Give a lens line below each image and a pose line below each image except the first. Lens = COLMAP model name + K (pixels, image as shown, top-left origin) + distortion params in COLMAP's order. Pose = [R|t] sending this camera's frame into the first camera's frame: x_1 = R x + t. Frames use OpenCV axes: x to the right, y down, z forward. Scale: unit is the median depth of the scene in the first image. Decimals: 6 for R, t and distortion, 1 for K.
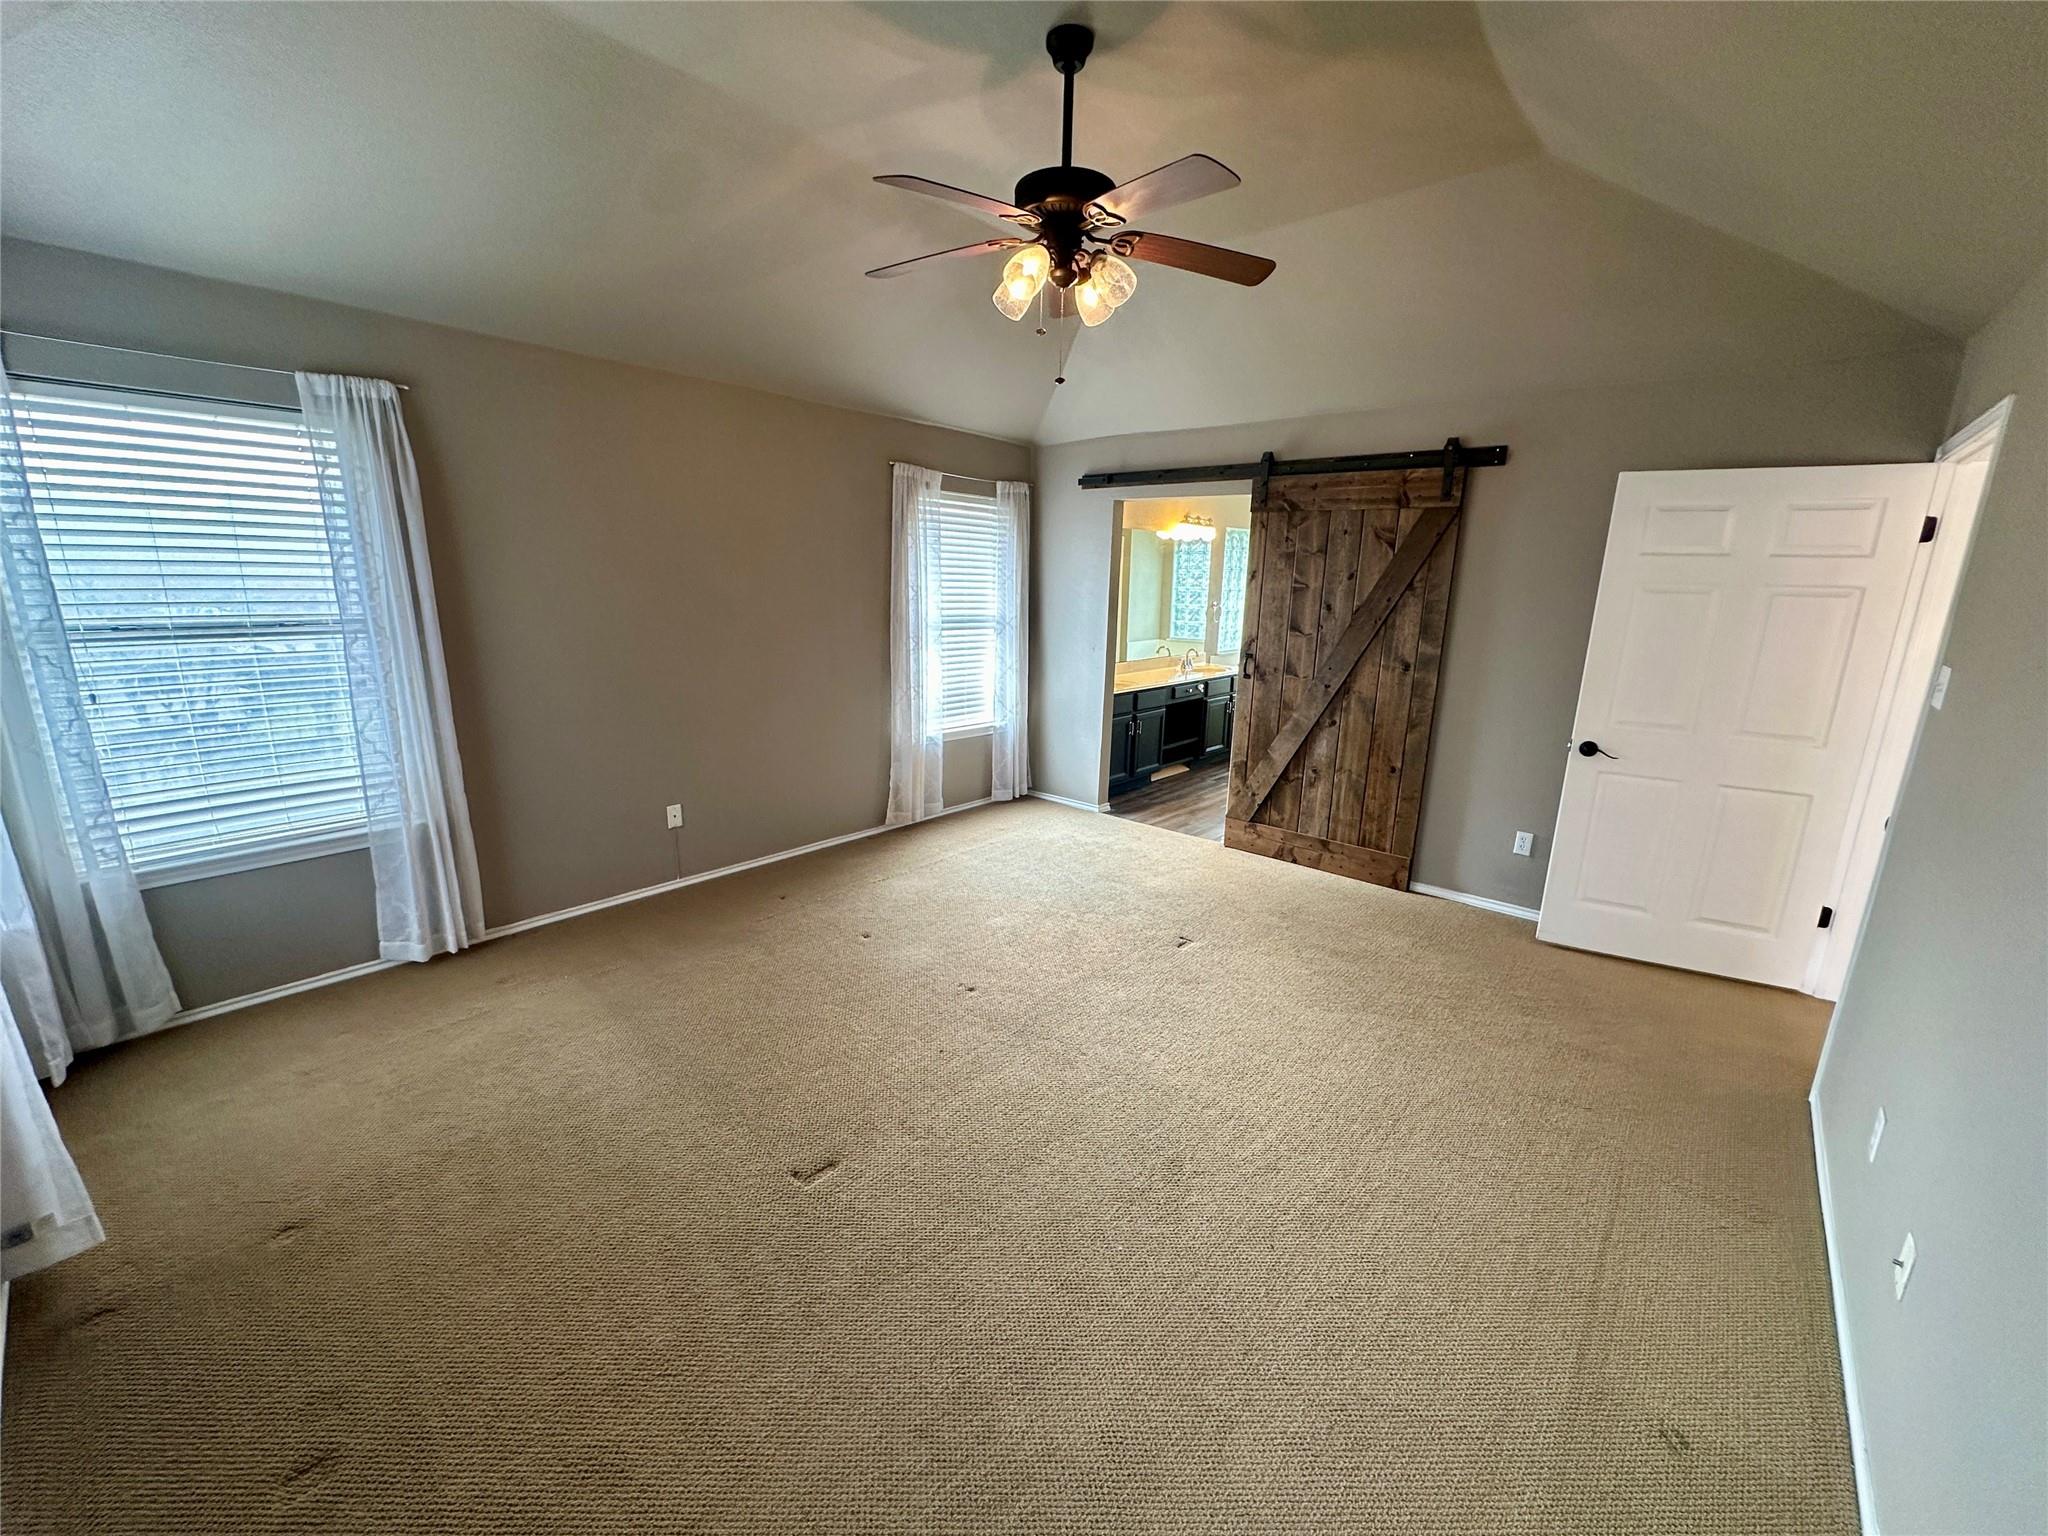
lens RADIAL K [[820.6, 0, 1029.1], [0, 820.6, 769.4], [0, 0, 1]] dist [-0.008561, 0.001281]
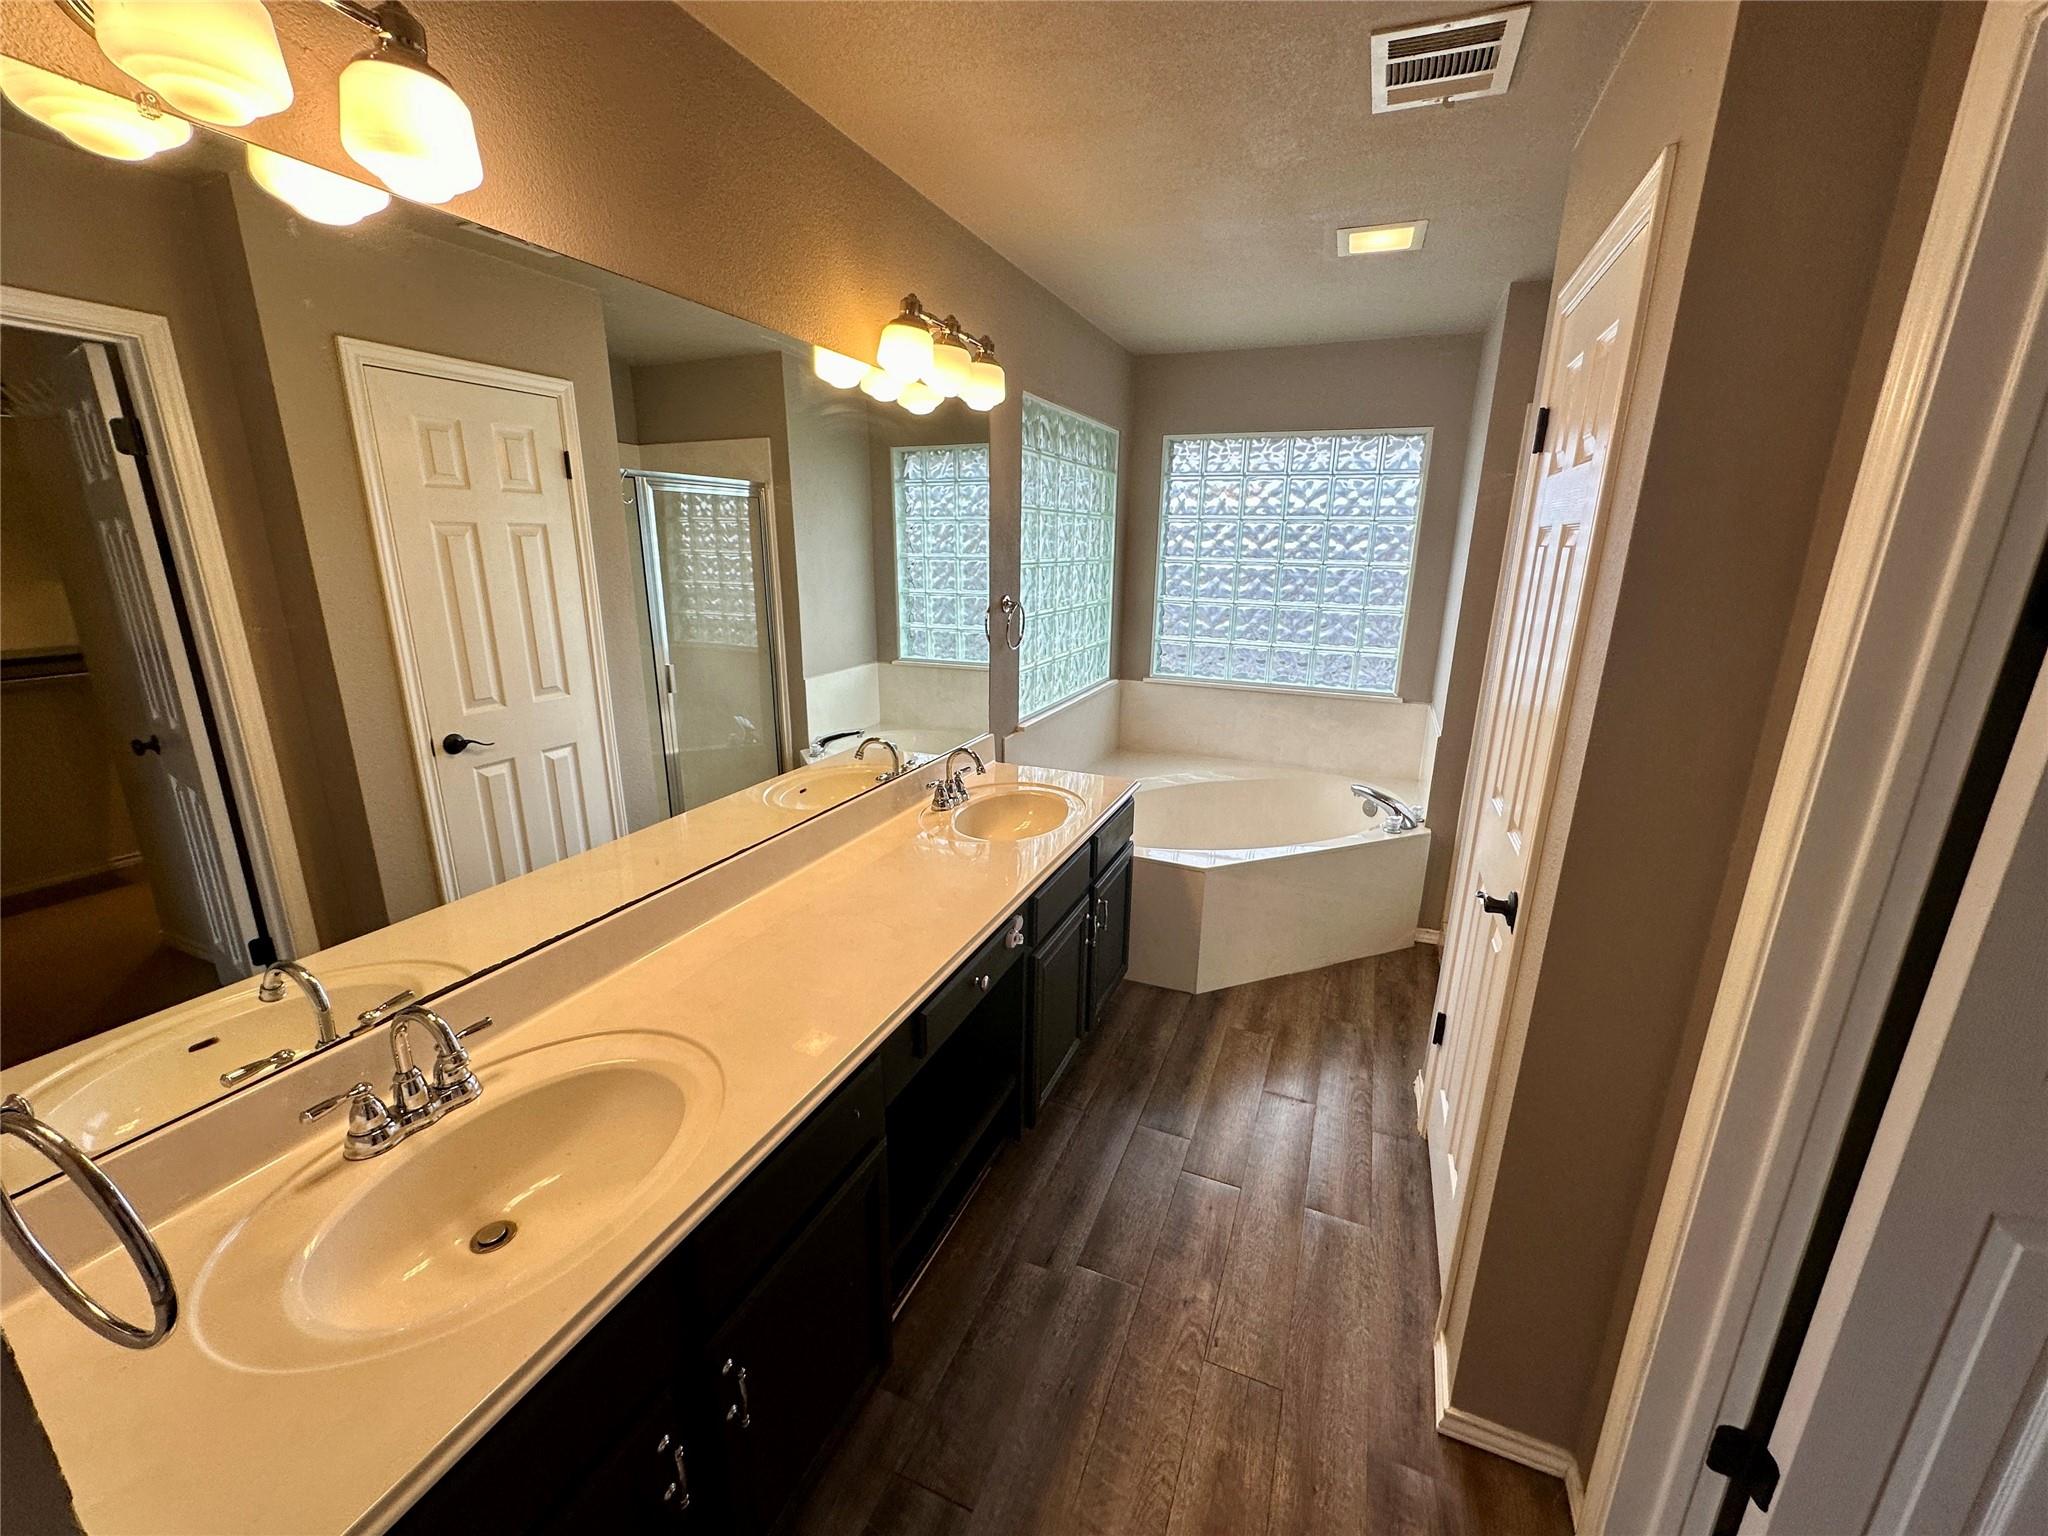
lens RADIAL K [[820.6, 0, 1023.5], [0, 820.6, 769.1], [0, 0, 1]] dist [-0.008561, 0.001281]
pose [[0.953127, -0.086069, 0.290071, 0.097786], [0.074300, 0.995912, 0.051368, -0.118311], [-0.293307, -0.027408, 0.955625, 0.525702]]
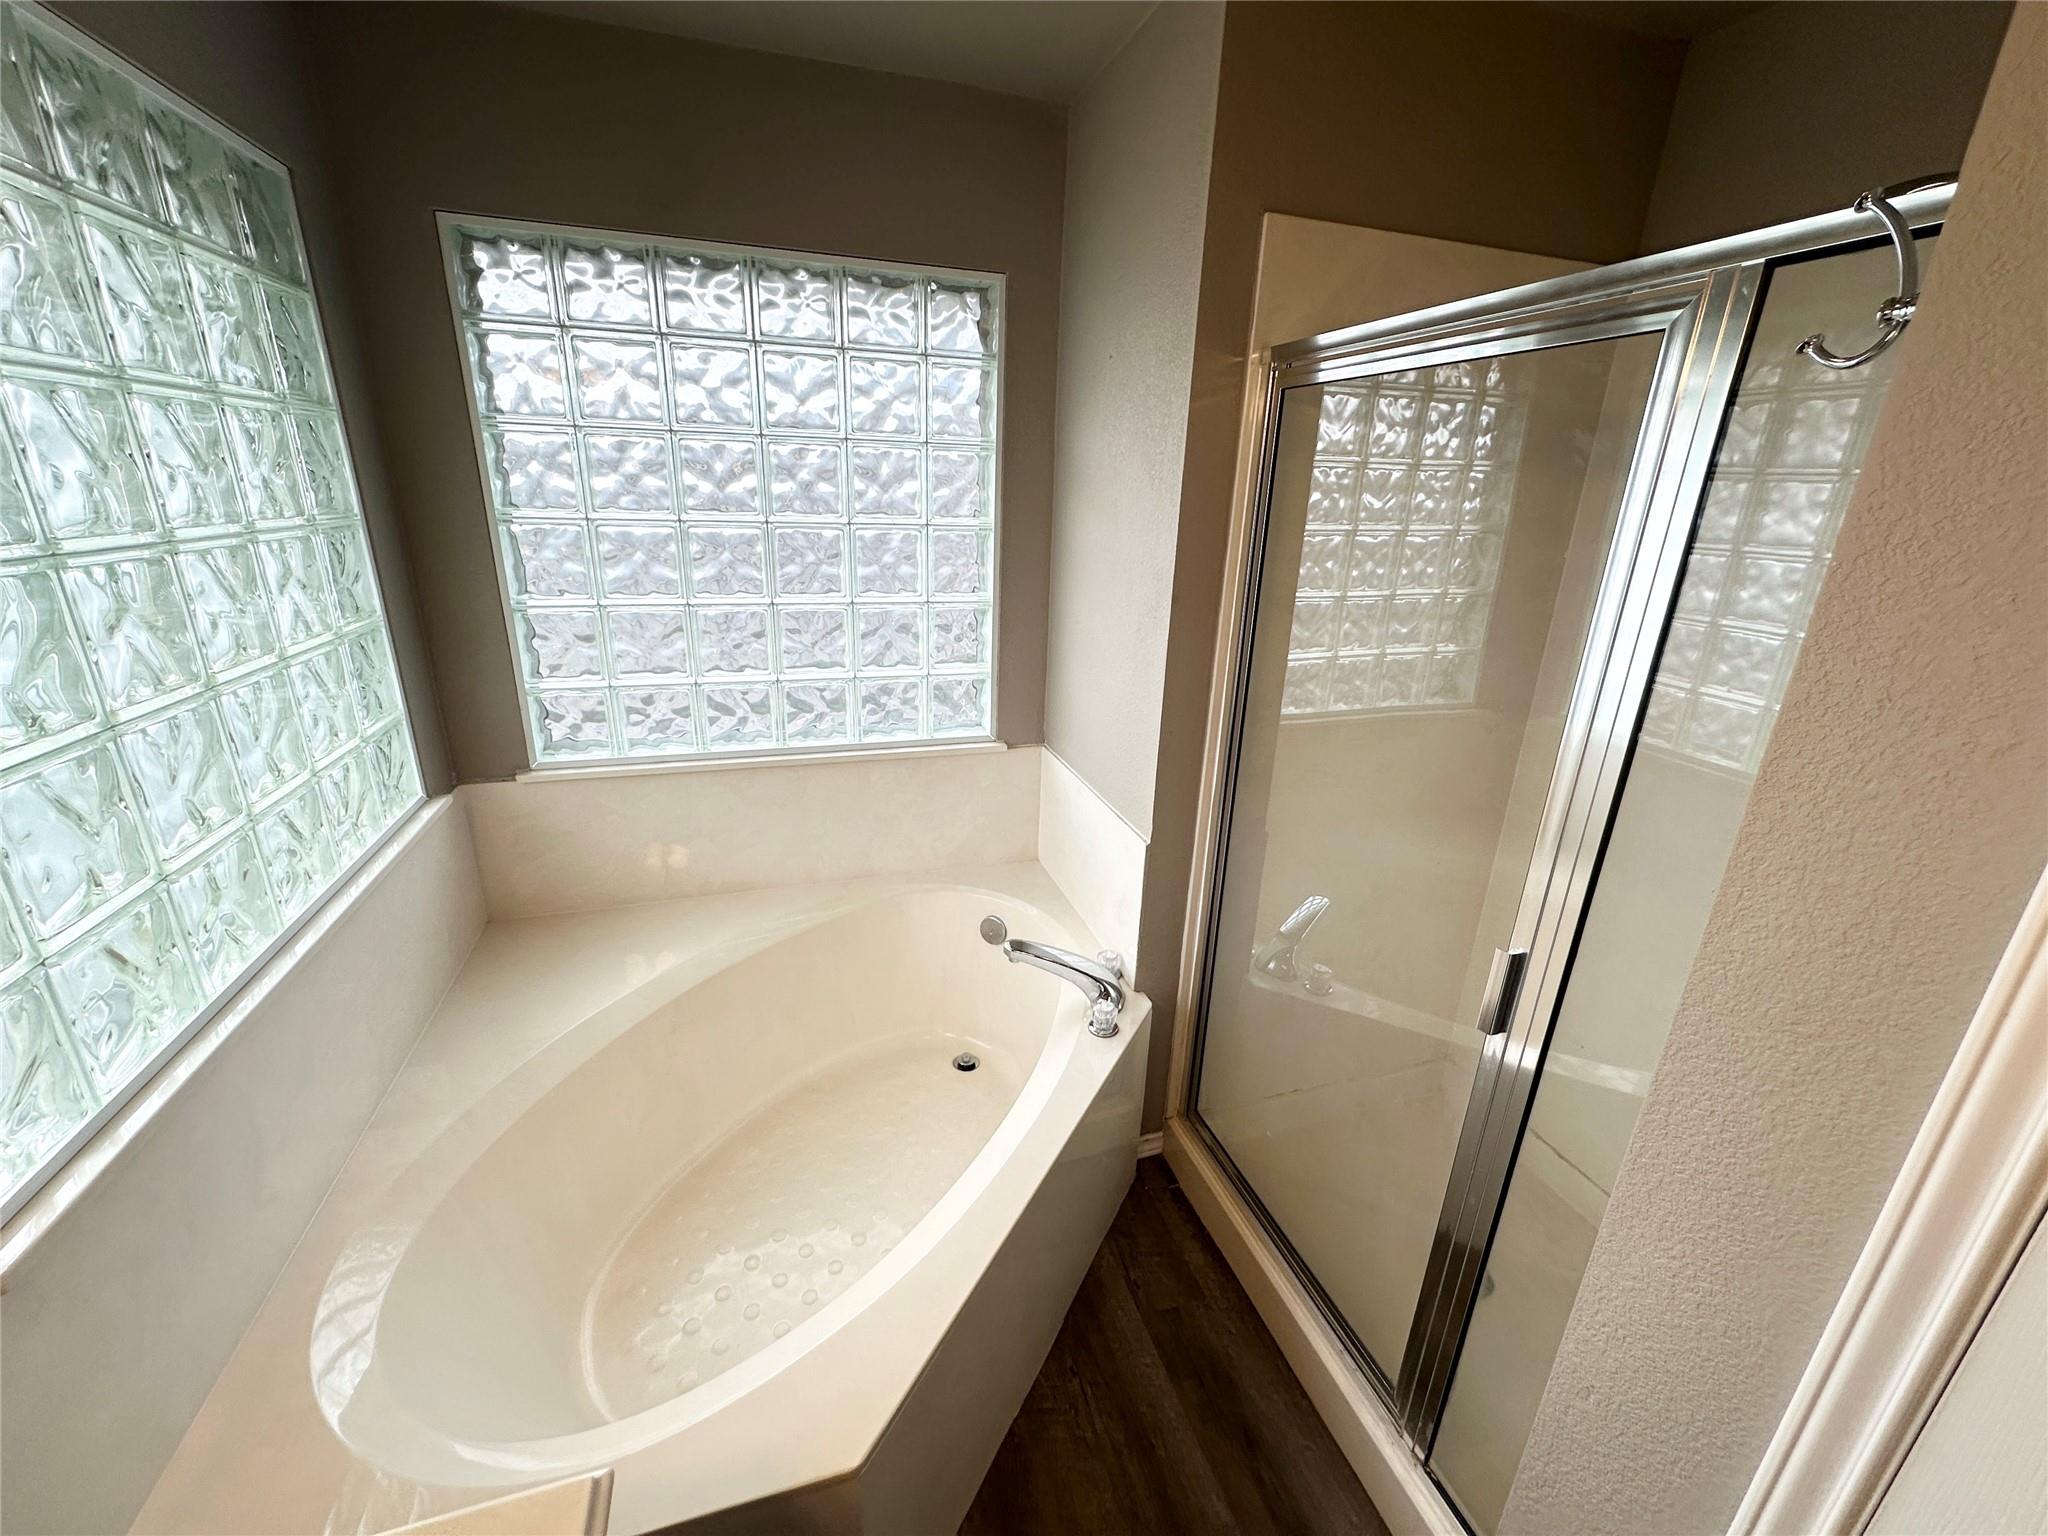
lens RADIAL K [[820.6, 0, 1021.9], [0, 820.6, 764.2], [0, 0, 1]] dist [-0.008561, 0.001281]
pose [[0.533140, -0.277317, 0.799285, 0.186144], [0.179347, 0.960326, 0.213563, -0.158856], [-0.826799, 0.029490, 0.561724, 0.691554]]
